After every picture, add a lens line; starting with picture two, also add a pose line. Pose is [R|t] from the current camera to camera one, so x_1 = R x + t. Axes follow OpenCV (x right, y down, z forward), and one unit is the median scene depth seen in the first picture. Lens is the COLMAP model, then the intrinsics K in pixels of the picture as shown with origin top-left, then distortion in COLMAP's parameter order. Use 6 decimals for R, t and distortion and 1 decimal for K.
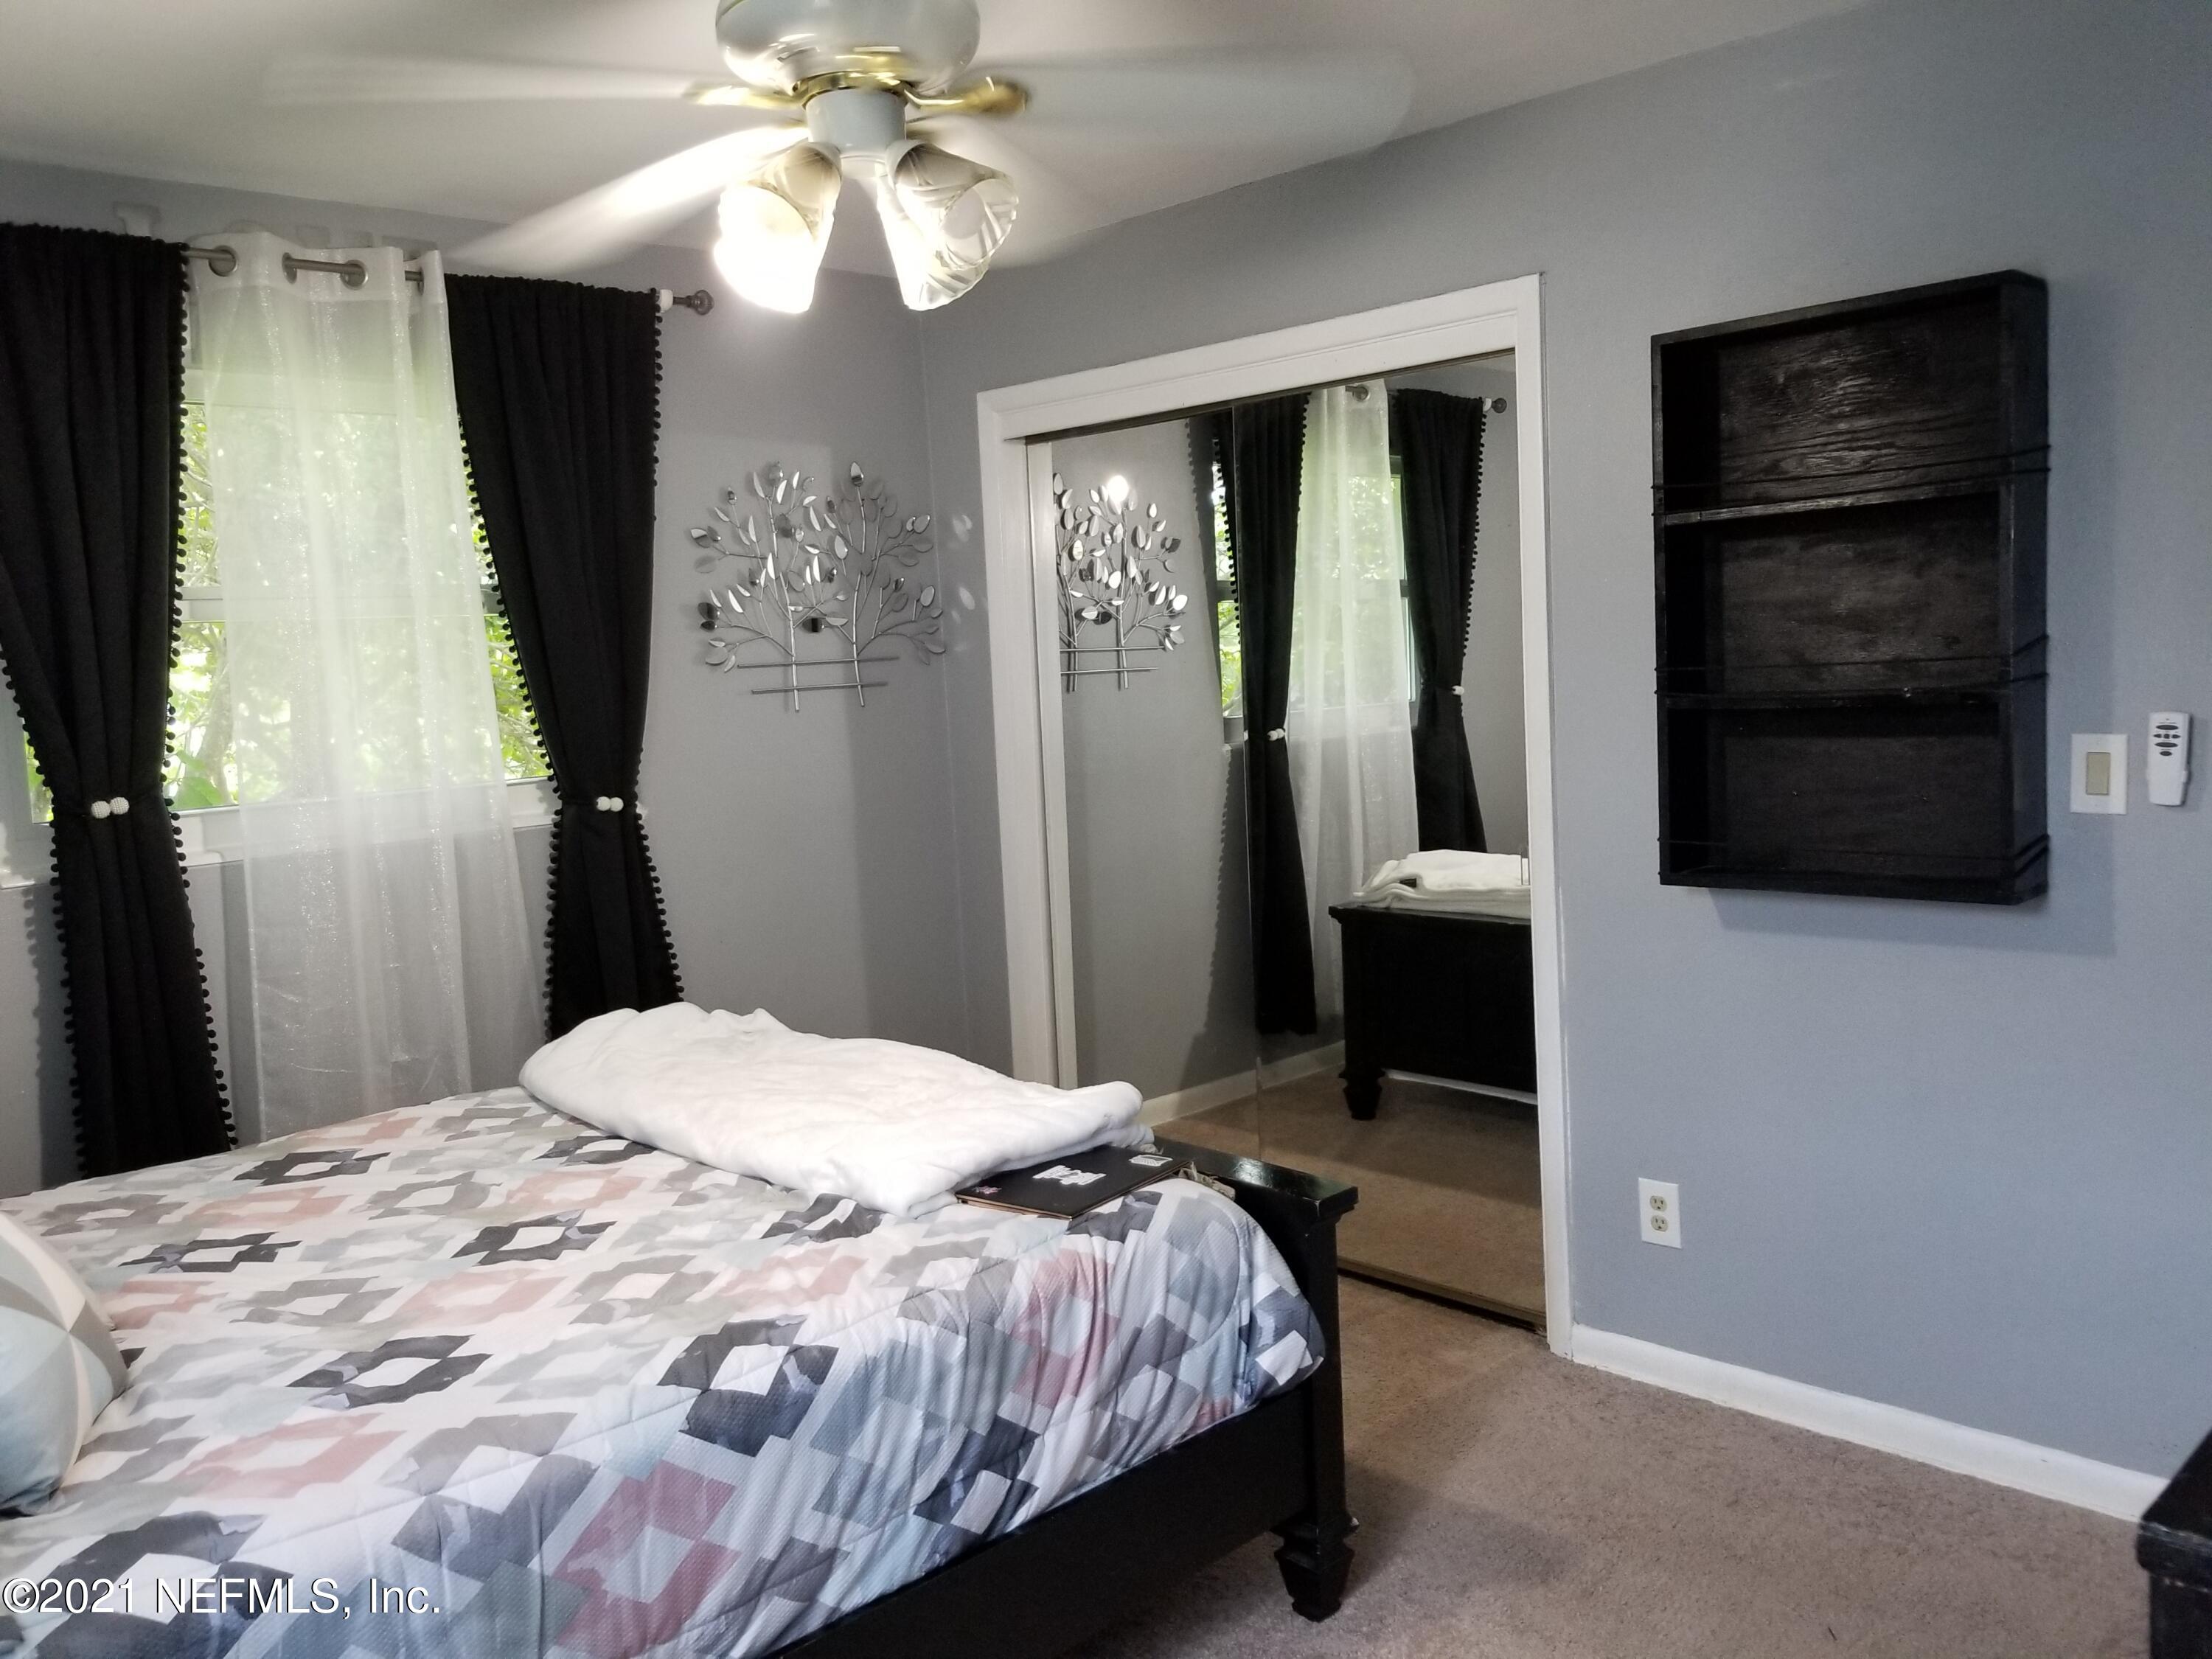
lens RADIAL K [[1700.3, 0, 1067.3], [0, 1700.3, 792.5], [0, 0, 1]] dist [0.078271, -0.150781]
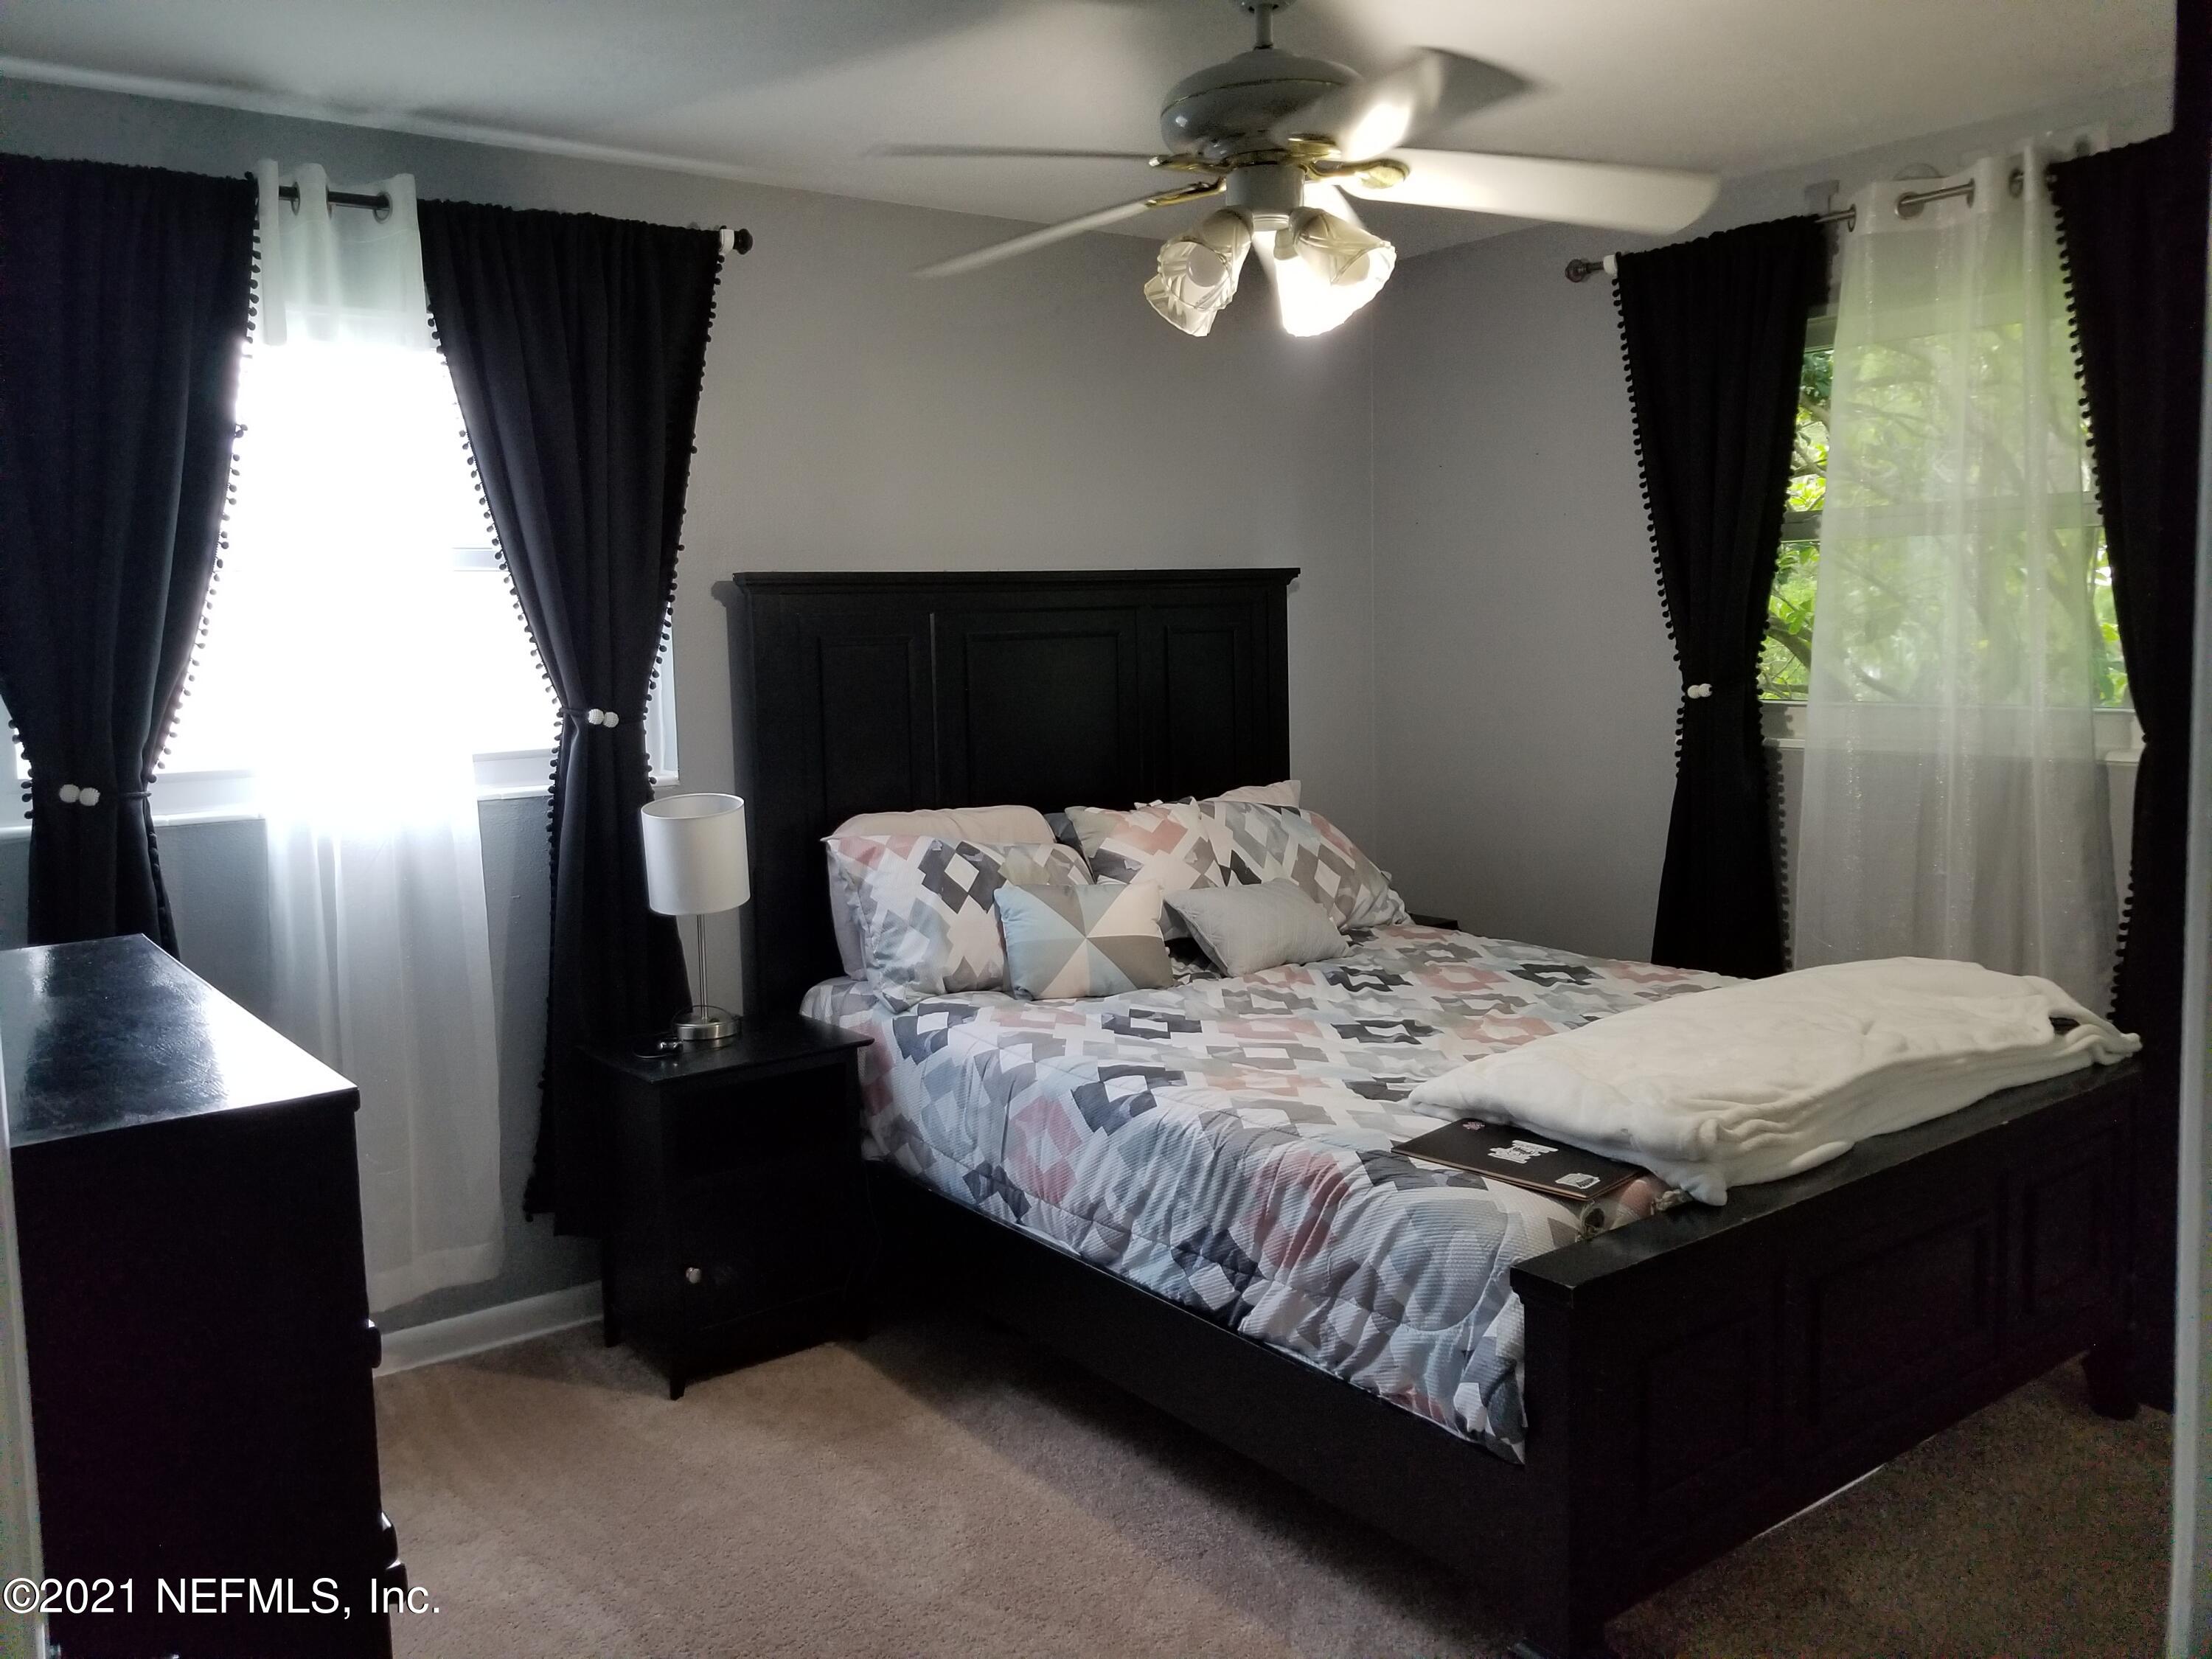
lens RADIAL K [[1700.3, 0, 1067.3], [0, 1700.3, 792.5], [0, 0, 1]] dist [0.078271, -0.150781]
pose [[-0.118881, 0.149990, -0.981514, 1.129252], [-0.047911, 0.986506, 0.156556, -0.138492], [0.991752, 0.065637, -0.110090, 0.985074]]
